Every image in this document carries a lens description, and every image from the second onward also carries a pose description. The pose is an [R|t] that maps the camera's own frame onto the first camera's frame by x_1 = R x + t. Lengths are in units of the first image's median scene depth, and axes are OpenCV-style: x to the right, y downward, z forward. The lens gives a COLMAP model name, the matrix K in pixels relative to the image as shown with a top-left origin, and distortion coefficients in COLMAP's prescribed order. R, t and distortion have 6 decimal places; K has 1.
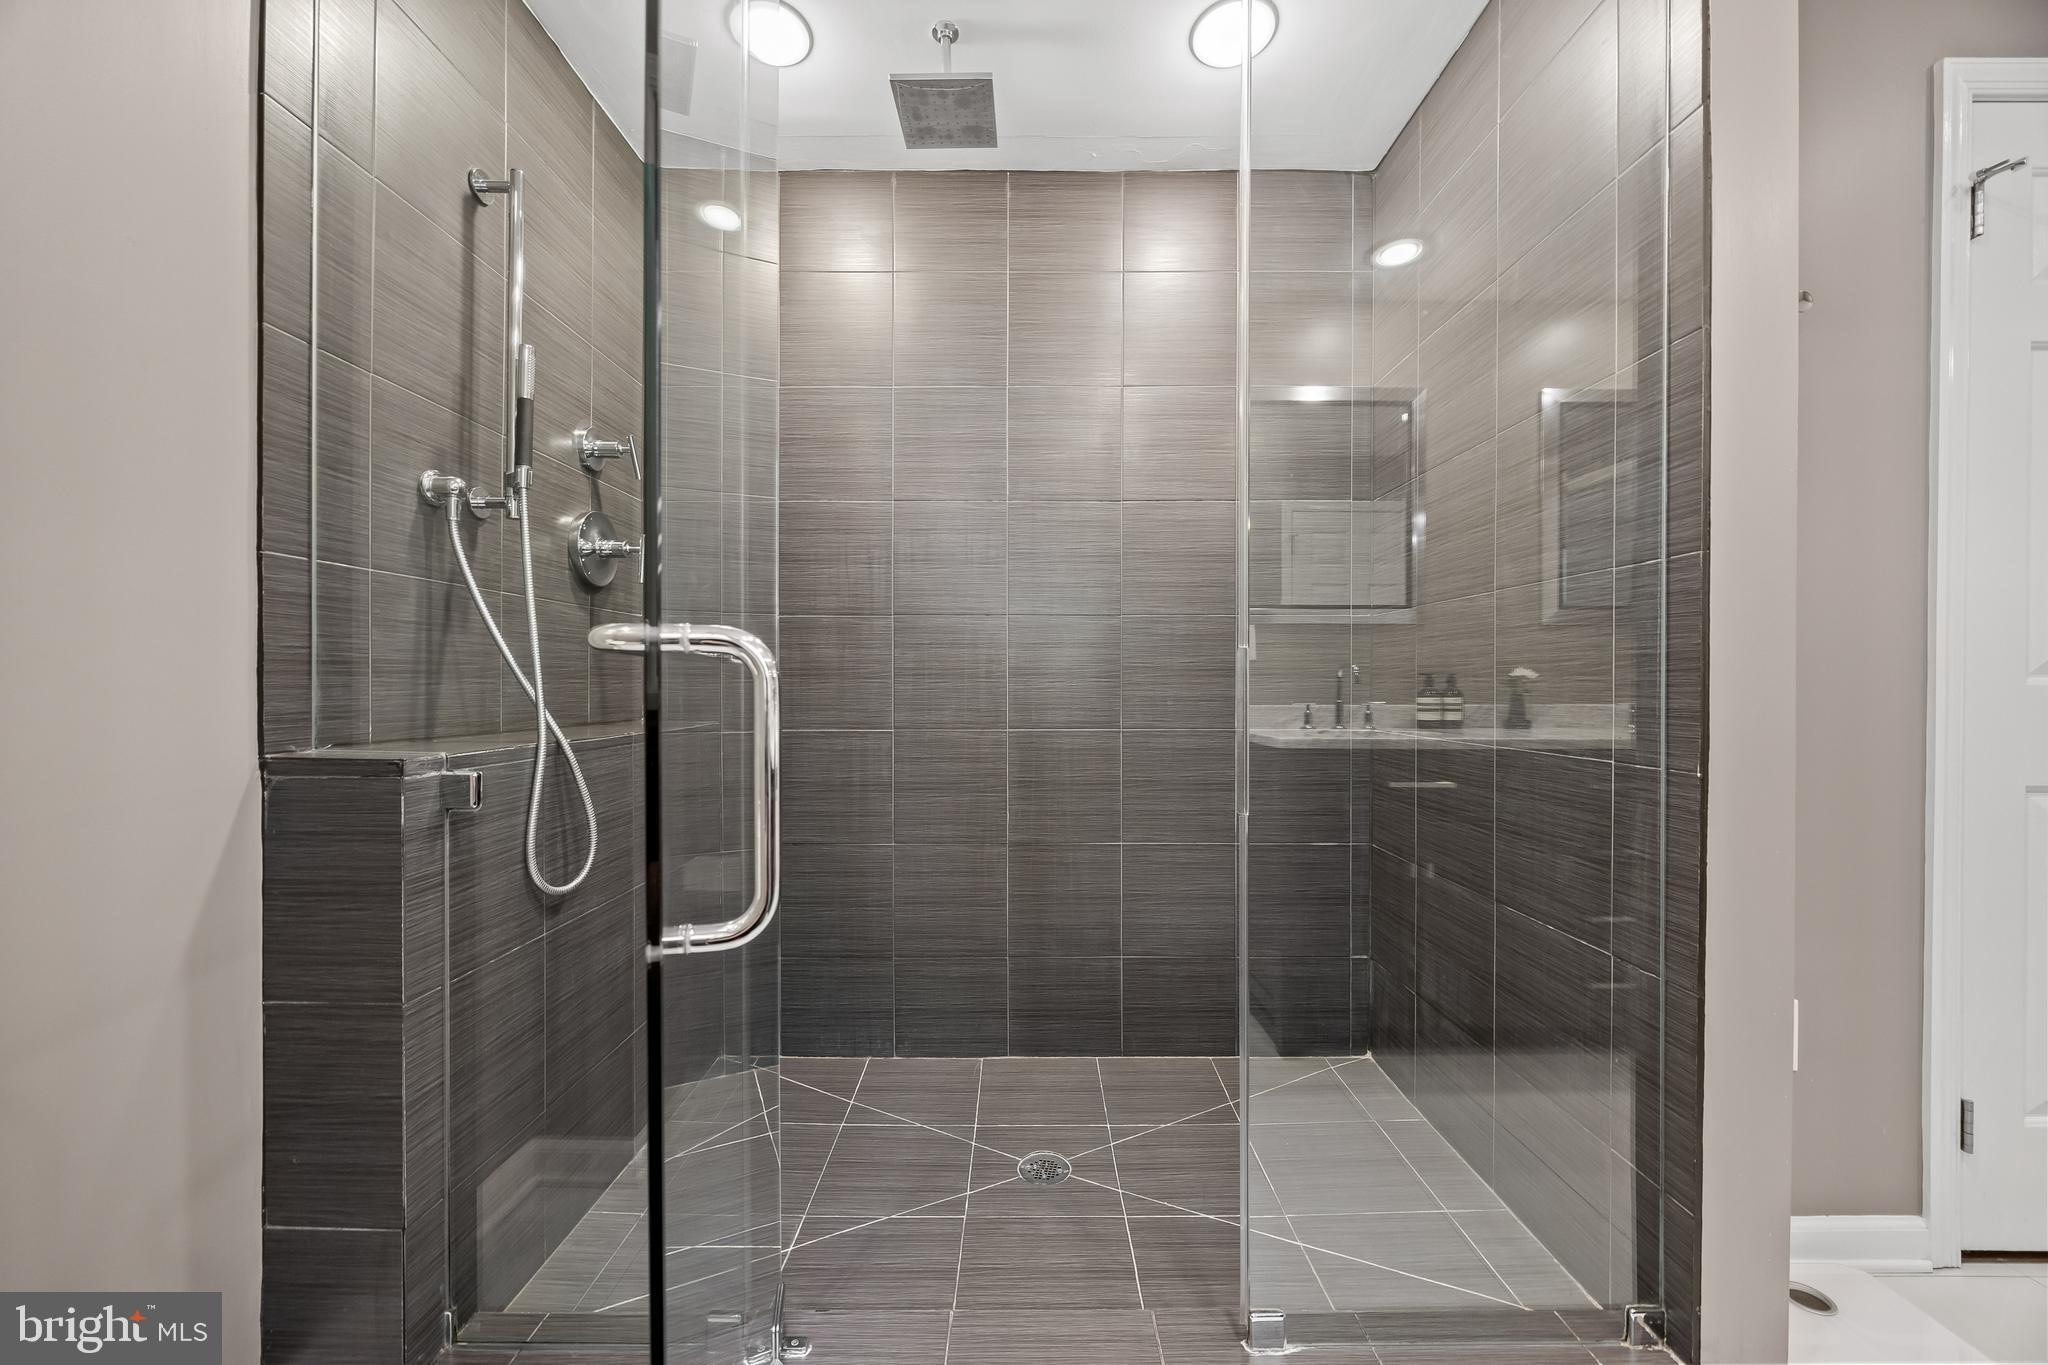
lens RADIAL K [[788.3, 0, 1024.9], [0, 788.3, 680.9], [0, 0, 1]] dist [-0.002350, 0.000315]
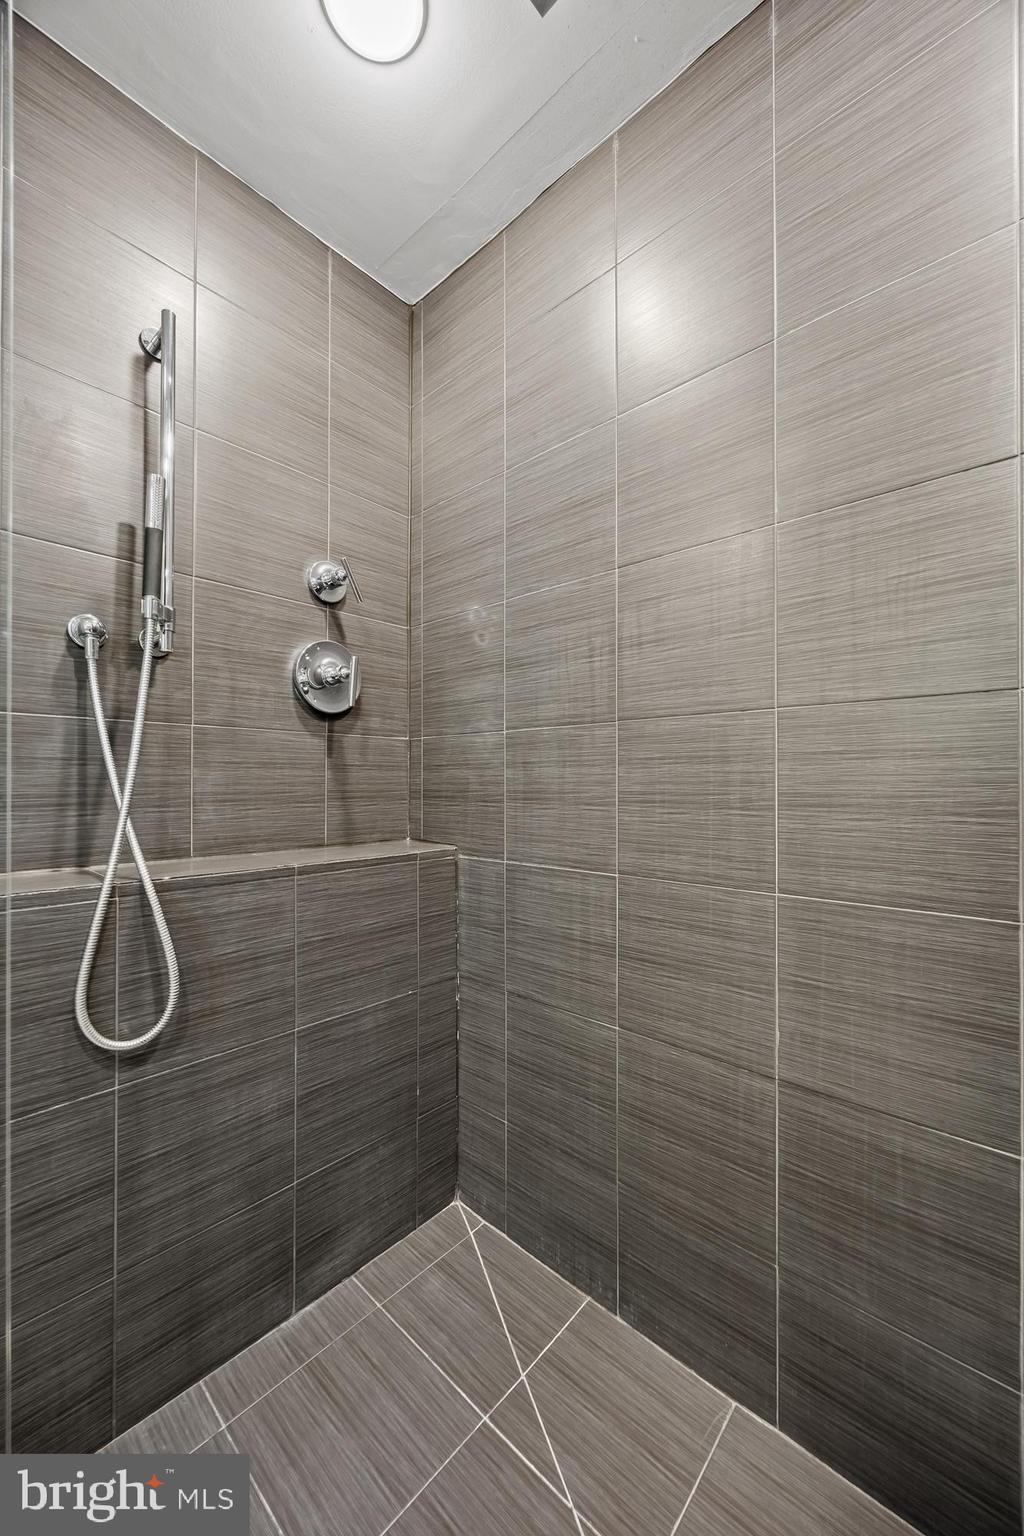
lens RADIAL K [[591.2, 0, 510.9], [0, 591.2, 777.0], [0, 0, 1]] dist [-0.002350, 0.000315]
pose [[0.736695, -0.006243, -0.676197, 0.138013], [0.001933, 0.999973, -0.007126, -0.026721], [0.676223, 0.003942, 0.736687, 0.520062]]
